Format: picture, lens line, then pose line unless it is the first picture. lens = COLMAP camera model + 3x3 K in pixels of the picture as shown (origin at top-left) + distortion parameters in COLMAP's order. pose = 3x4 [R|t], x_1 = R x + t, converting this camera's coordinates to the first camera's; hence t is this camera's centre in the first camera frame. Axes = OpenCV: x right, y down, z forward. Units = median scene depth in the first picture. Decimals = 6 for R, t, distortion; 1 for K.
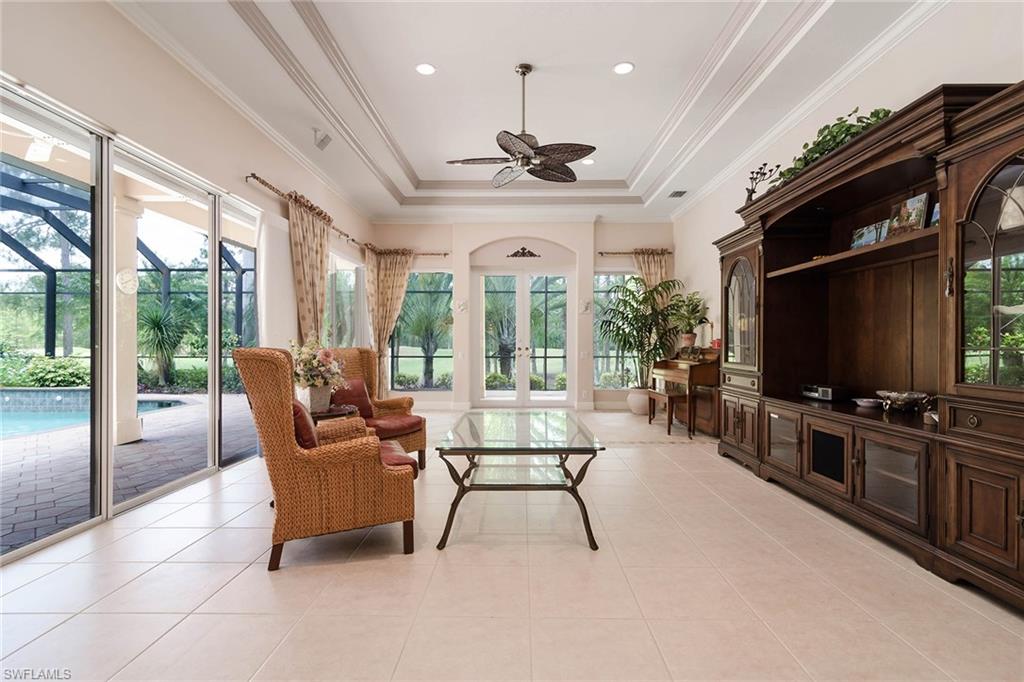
lens RADIAL K [[498.9, 0, 514.7], [0, 498.9, 343.9], [0, 0, 1]] dist [0.002947, 0.000508]
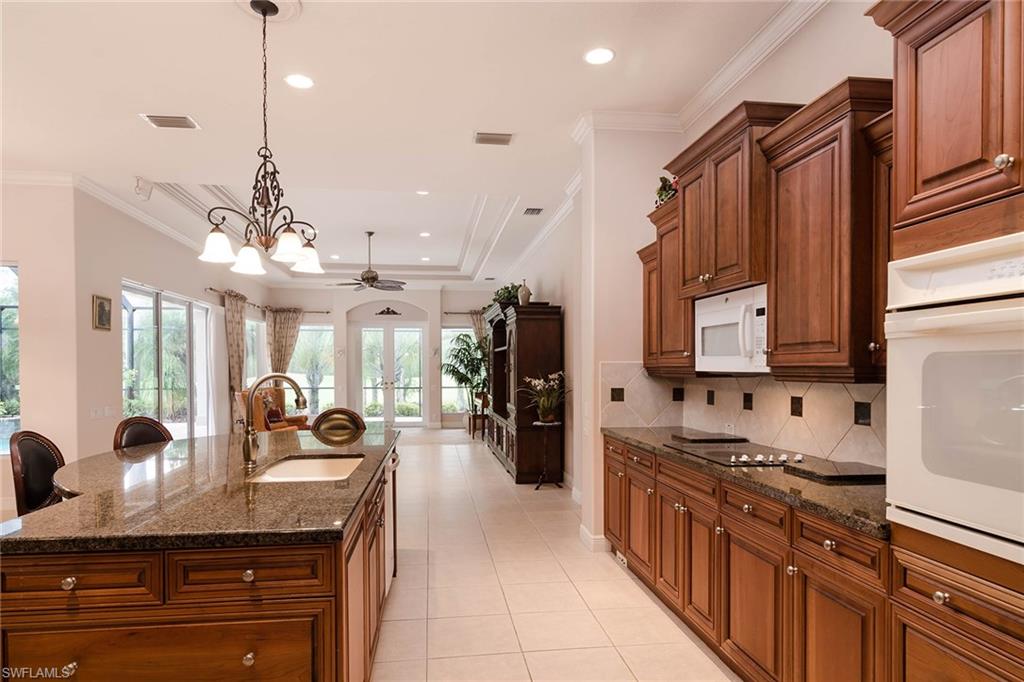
lens RADIAL K [[592.7, 0, 501.8], [0, 592.7, 385.0], [0, 0, 1]] dist [0.005431, 0.000385]
pose [[0.990338, -0.006410, 0.138523, 0.098905], [0.002402, 0.999574, 0.029081, -0.032233], [-0.138650, -0.028467, 0.989932, -0.621302]]
